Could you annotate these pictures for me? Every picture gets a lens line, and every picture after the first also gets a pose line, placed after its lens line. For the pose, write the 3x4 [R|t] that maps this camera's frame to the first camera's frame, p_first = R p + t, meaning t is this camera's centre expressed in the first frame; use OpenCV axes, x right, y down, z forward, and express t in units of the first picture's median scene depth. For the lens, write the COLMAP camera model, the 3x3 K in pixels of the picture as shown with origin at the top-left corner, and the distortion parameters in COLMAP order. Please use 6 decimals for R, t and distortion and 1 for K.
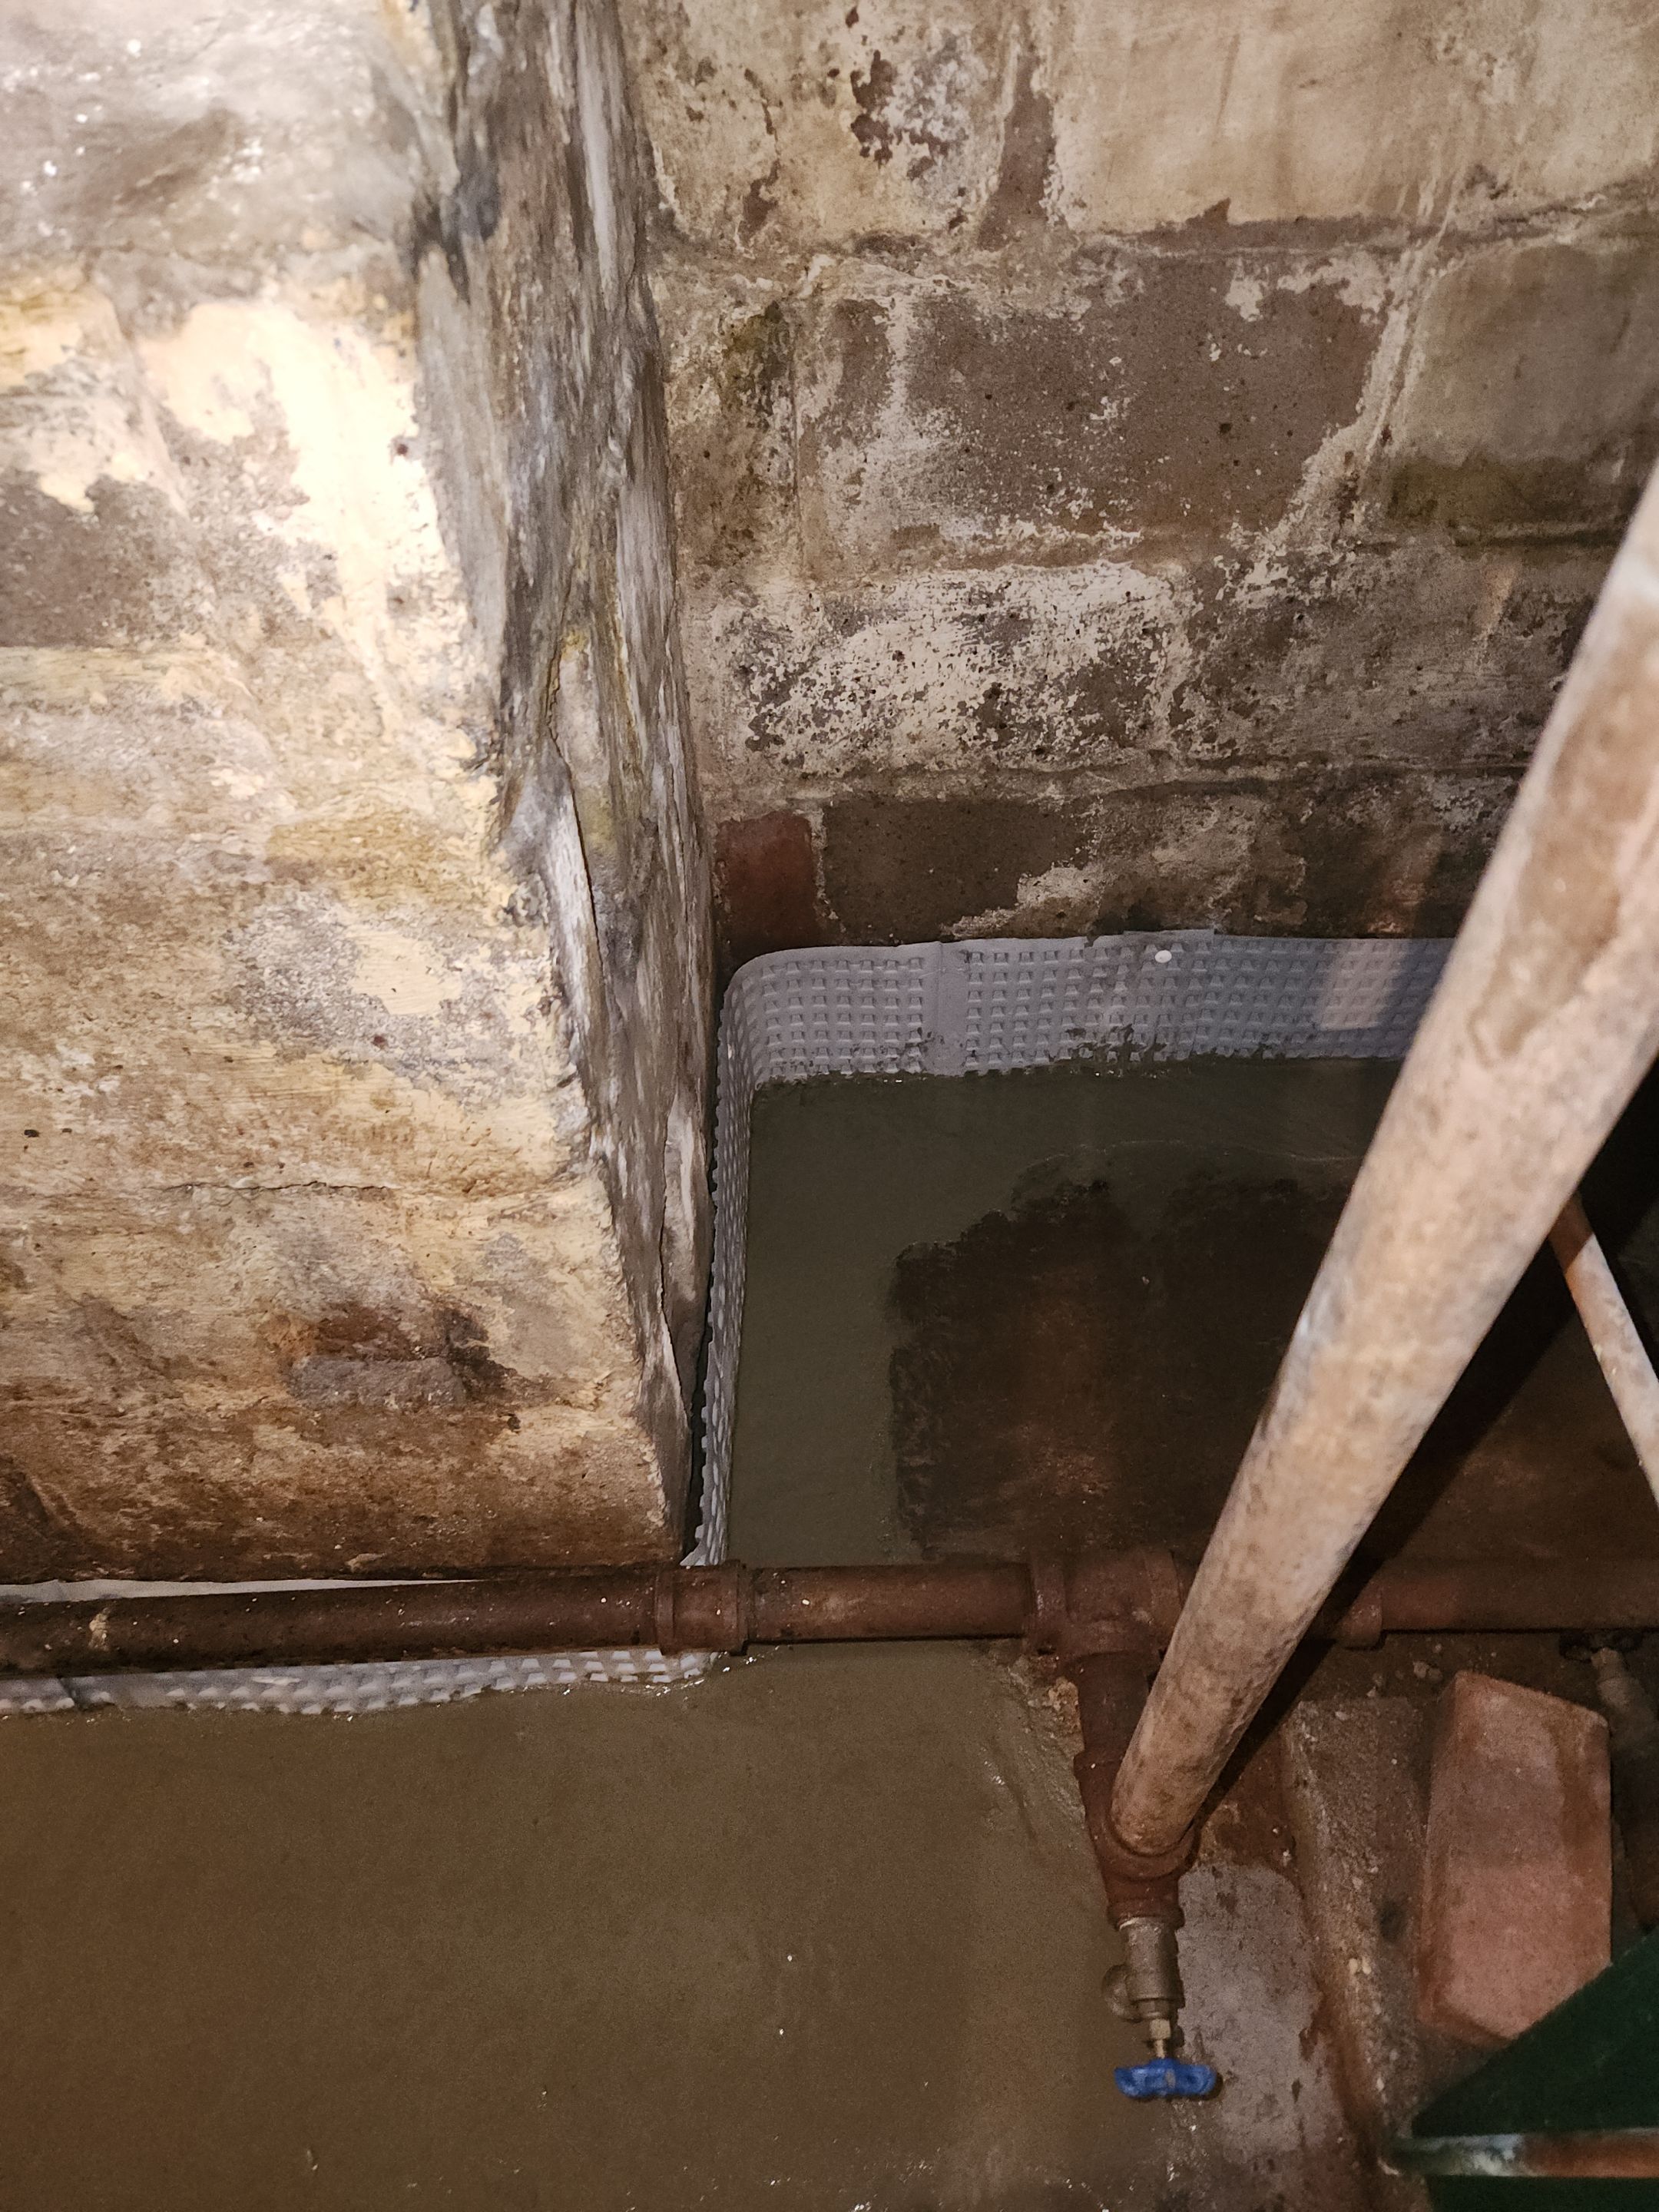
lens RADIAL K [[1466.7, 0, 828.5], [0, 1466.7, 1109.0], [0, 0, 1]] dist [0.049159, -0.039880]
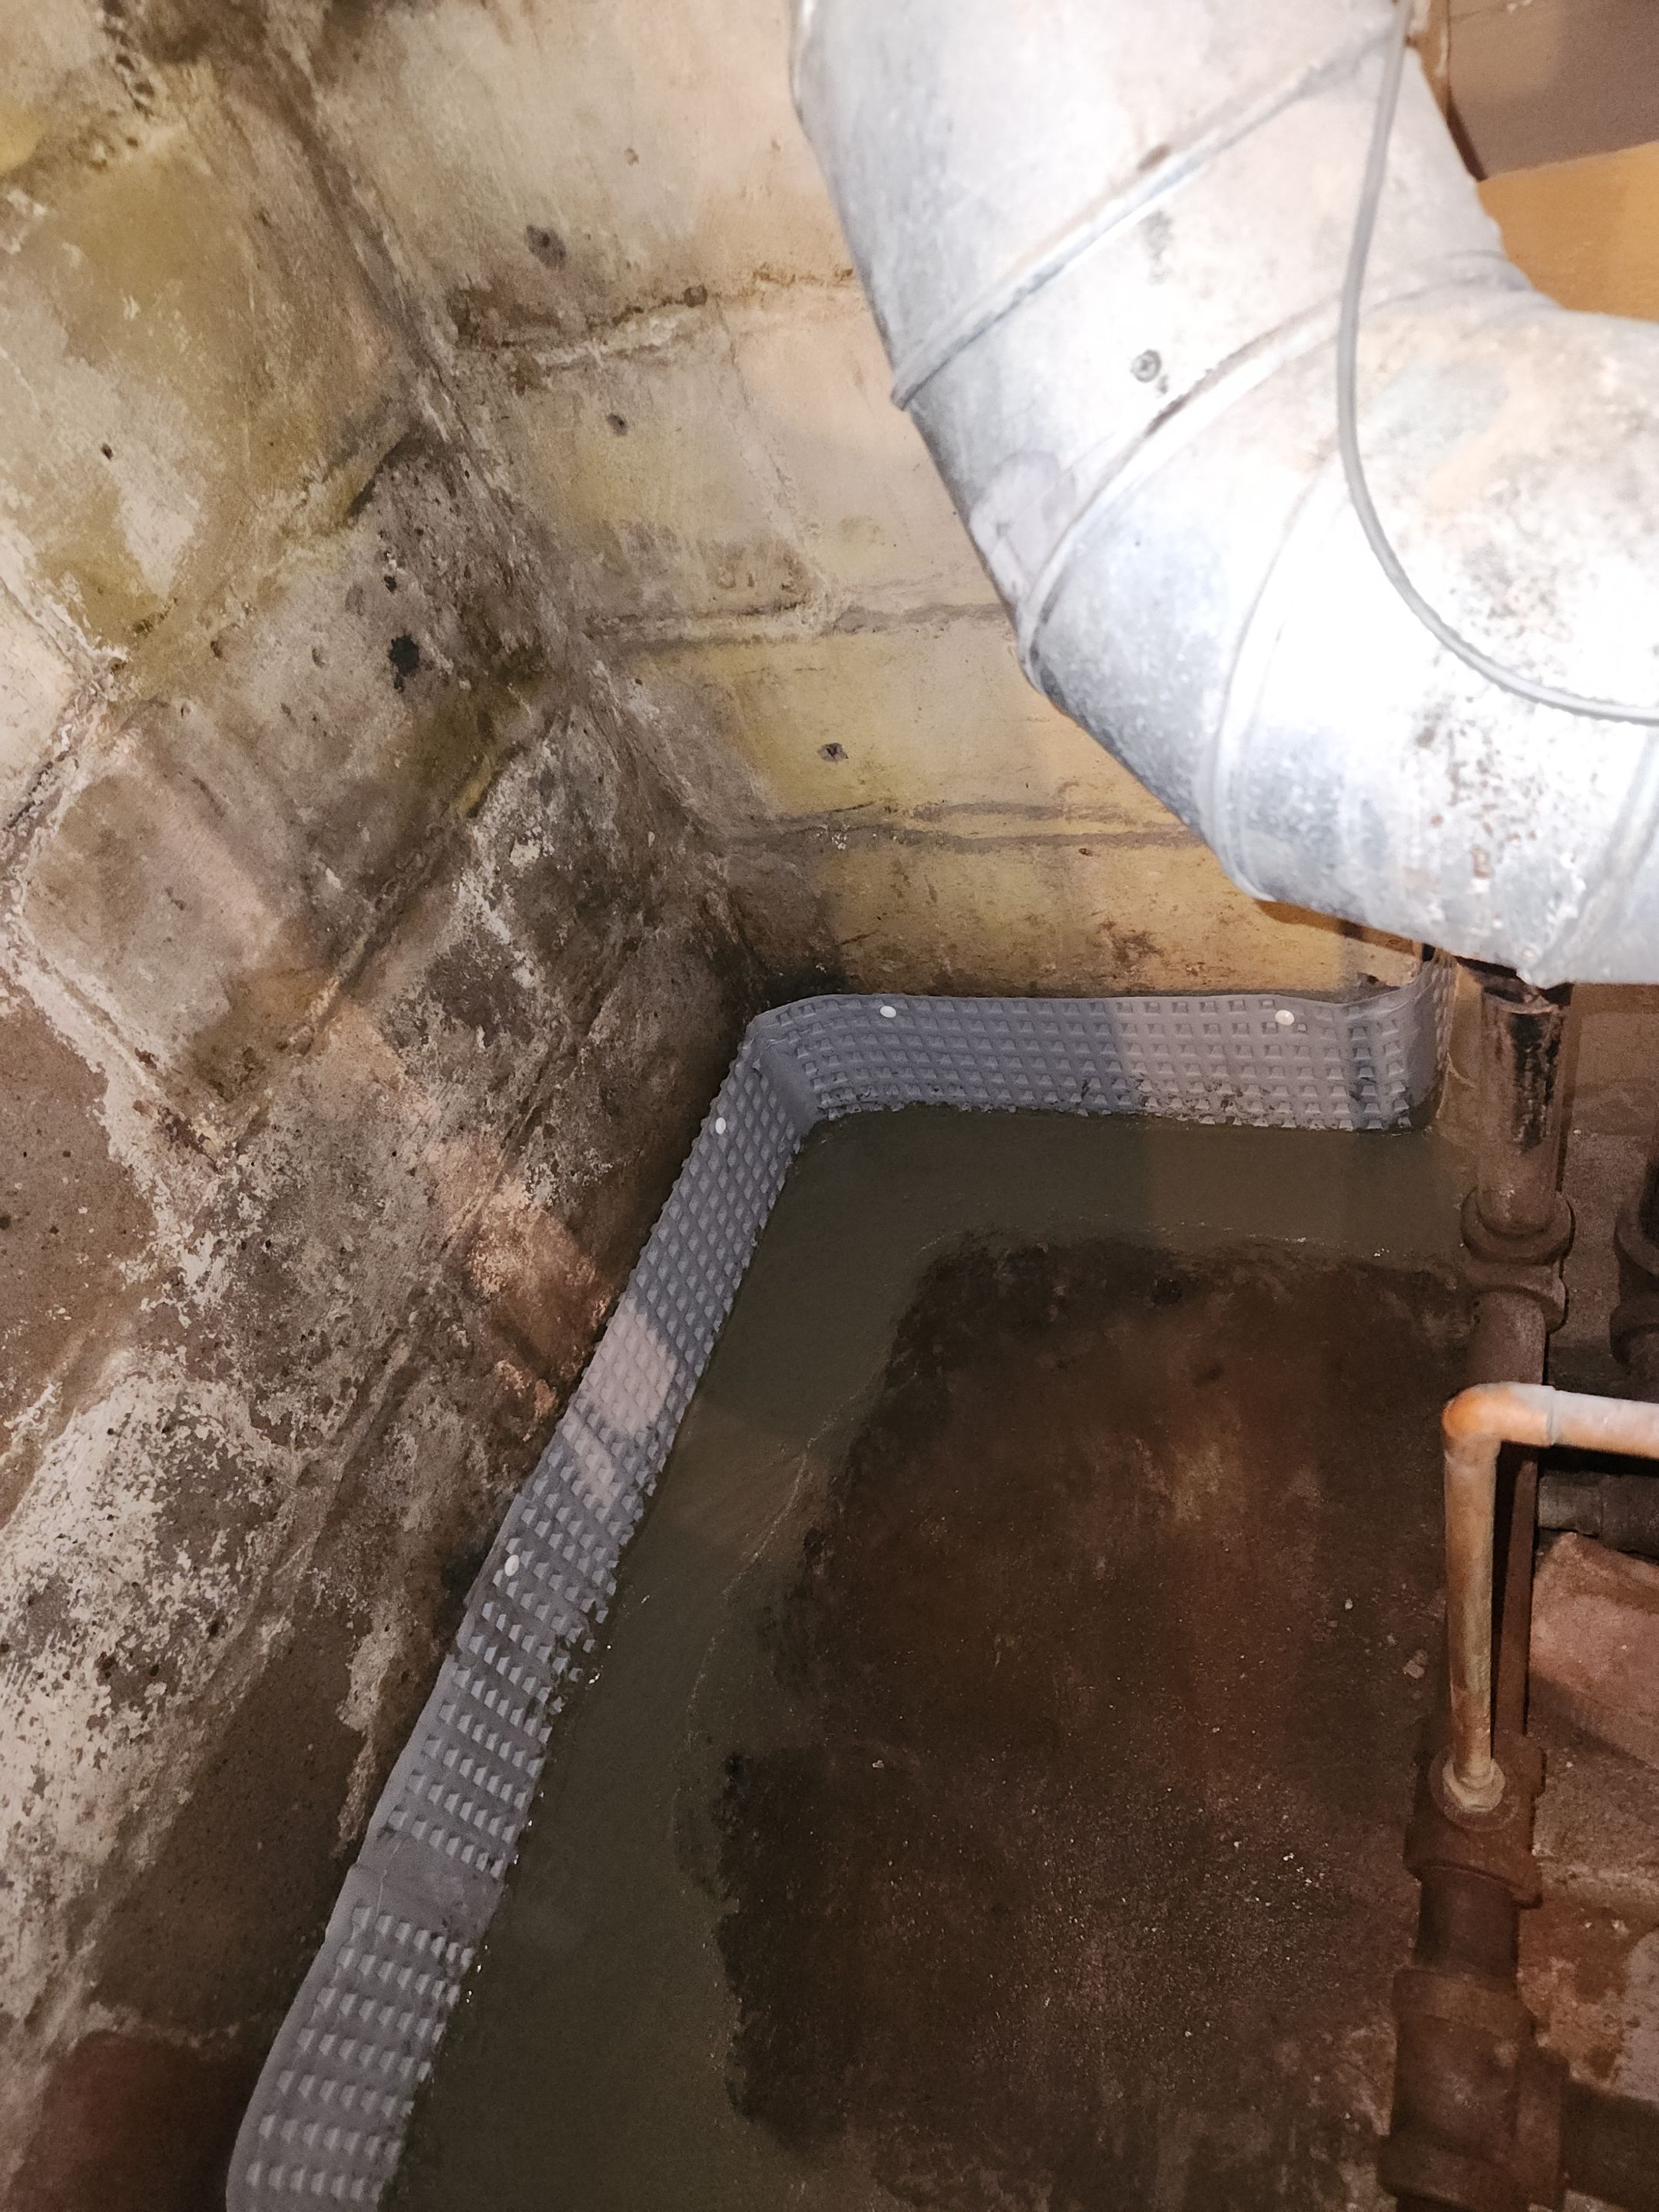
lens RADIAL K [[1466.7, 0, 826.8], [0, 1466.7, 1100.2], [0, 0, 1]] dist [0.049159, -0.039880]
pose [[0.322790, -0.764308, 0.558247, 0.038879], [0.870774, 0.470947, 0.141284, -0.216437], [-0.370889, 0.440502, 0.817557, 0.221094]]
